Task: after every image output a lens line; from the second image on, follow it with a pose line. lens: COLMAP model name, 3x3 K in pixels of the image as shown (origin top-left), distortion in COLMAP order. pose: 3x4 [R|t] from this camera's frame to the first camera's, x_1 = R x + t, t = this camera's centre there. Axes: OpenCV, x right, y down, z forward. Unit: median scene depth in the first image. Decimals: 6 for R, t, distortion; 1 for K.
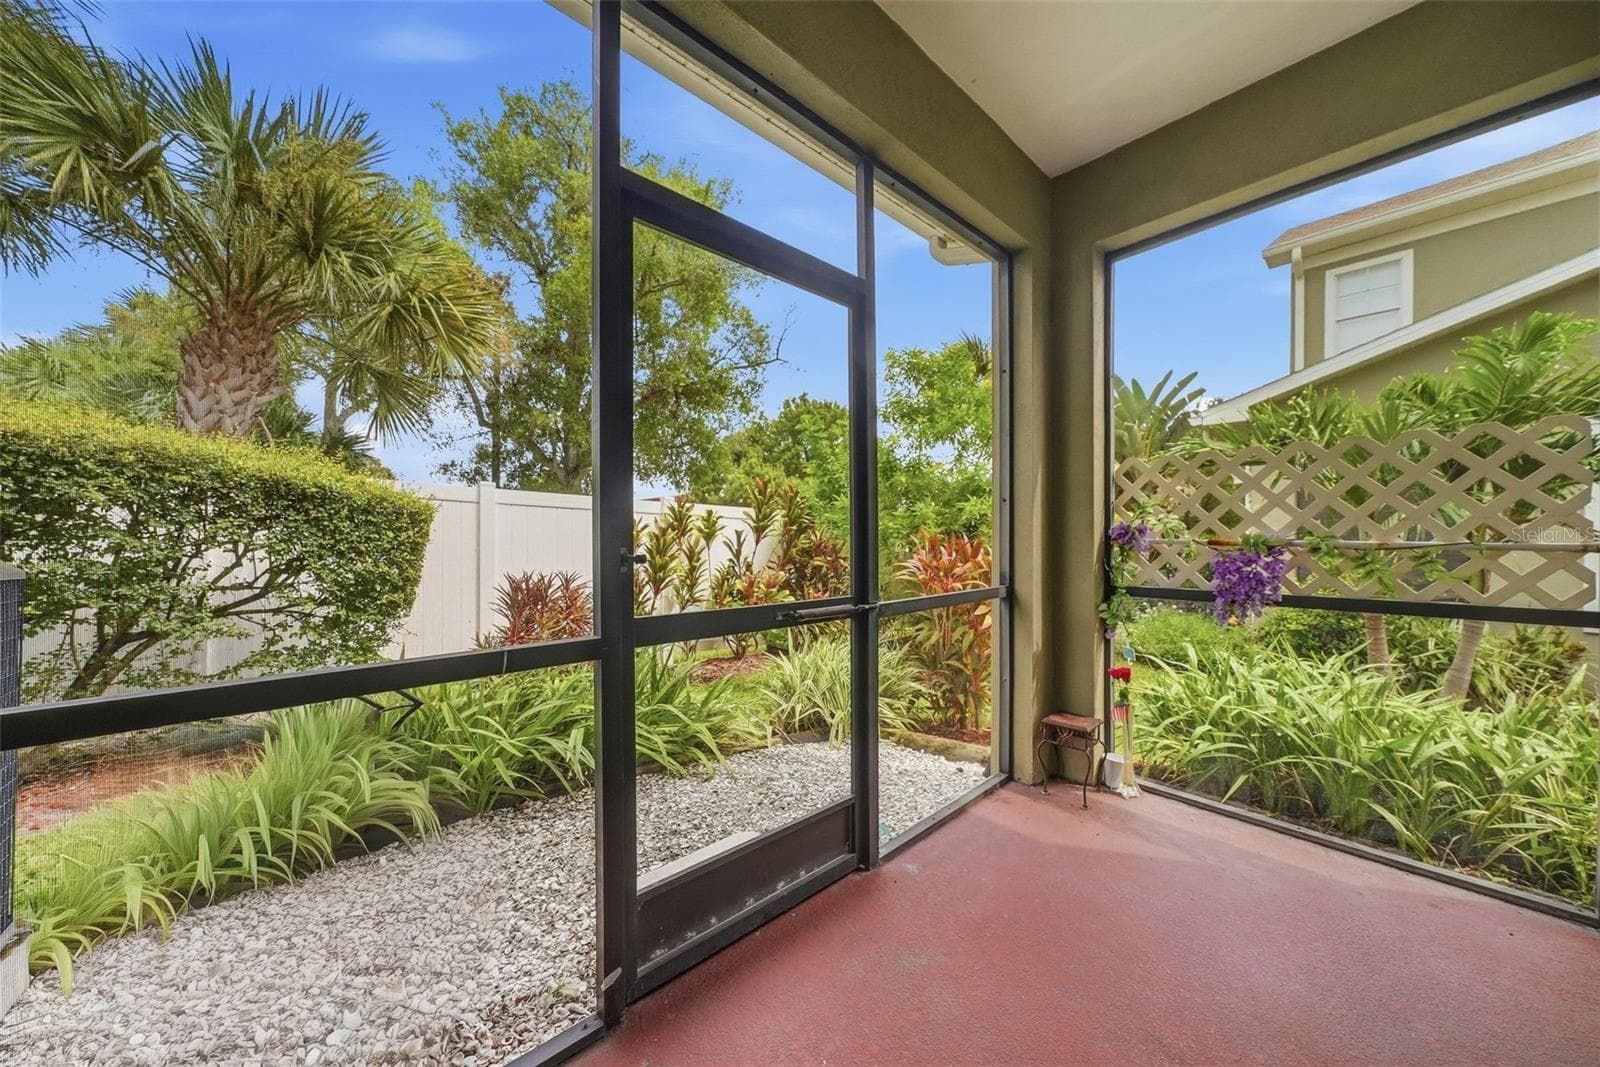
lens RADIAL K [[556.4, 0, 805.4], [0, 556.4, 535.5], [0, 0, 1]] dist [0.014693, 0.000160]
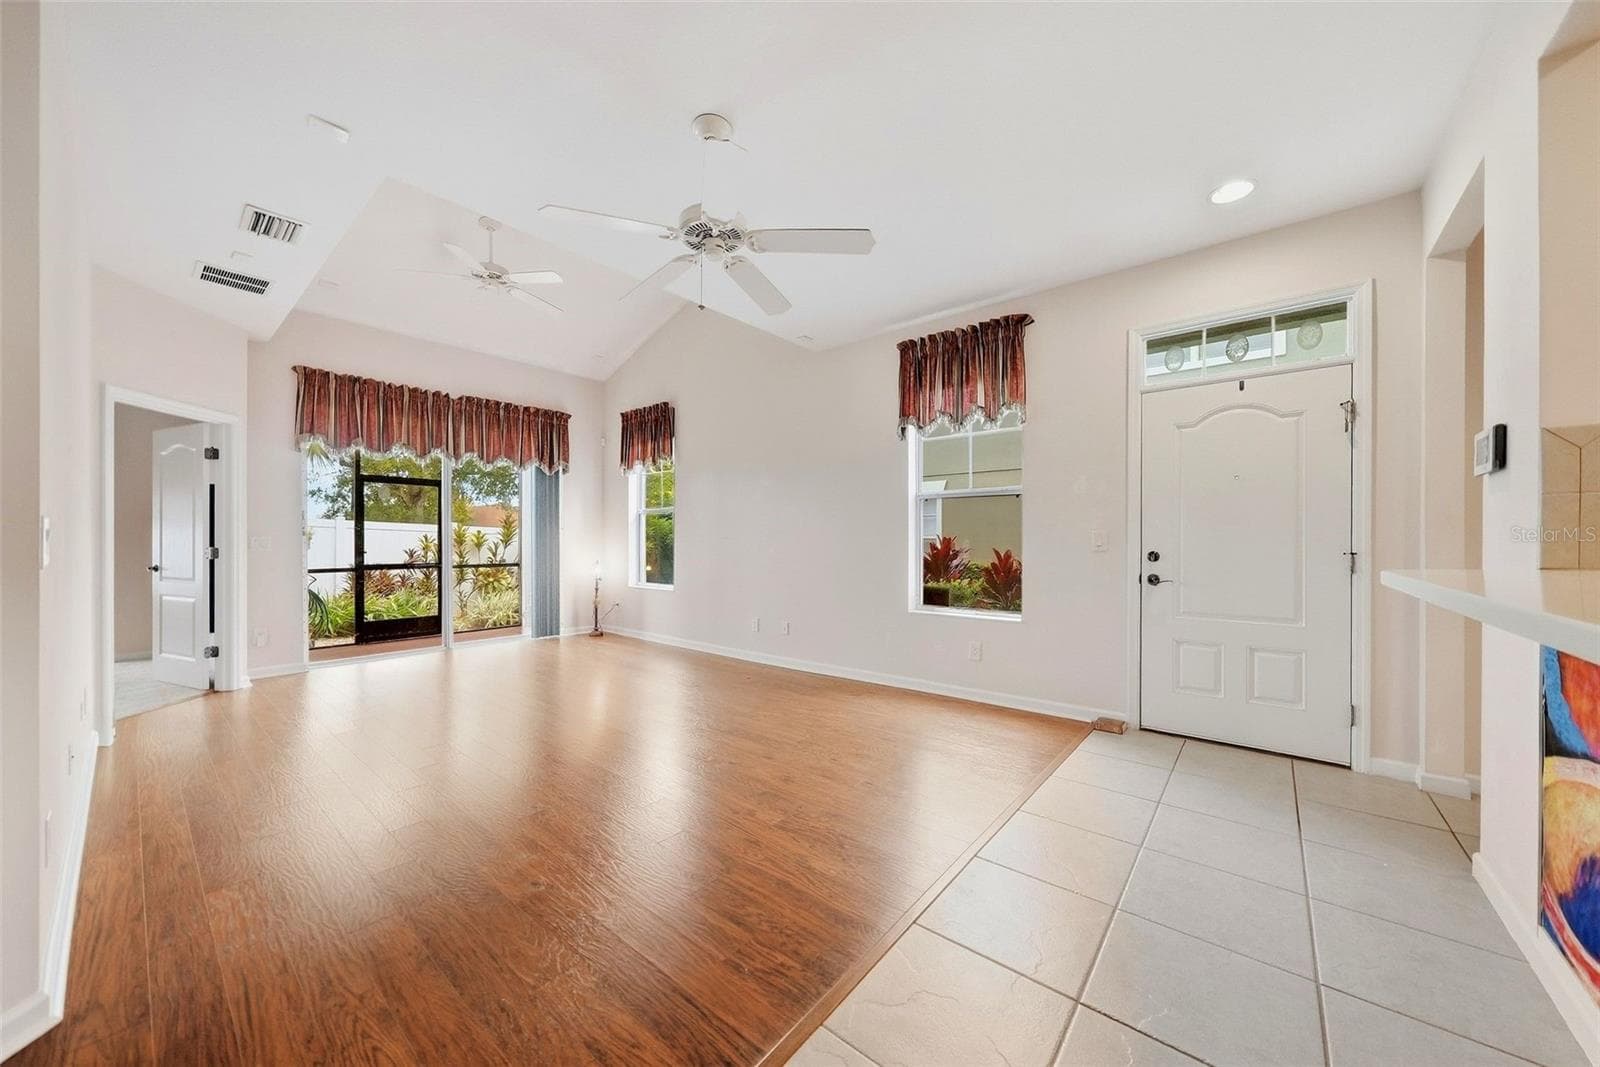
lens RADIAL K [[556.4, 0, 798.1], [0, 556.4, 537.0], [0, 0, 1]] dist [0.014693, 0.000160]
pose [[0.989026, 0.001069, 0.147734, 0.596413], [-0.000870, 0.999999, -0.001415, -0.021868], [-0.147736, 0.001271, 0.989026, -0.976441]]
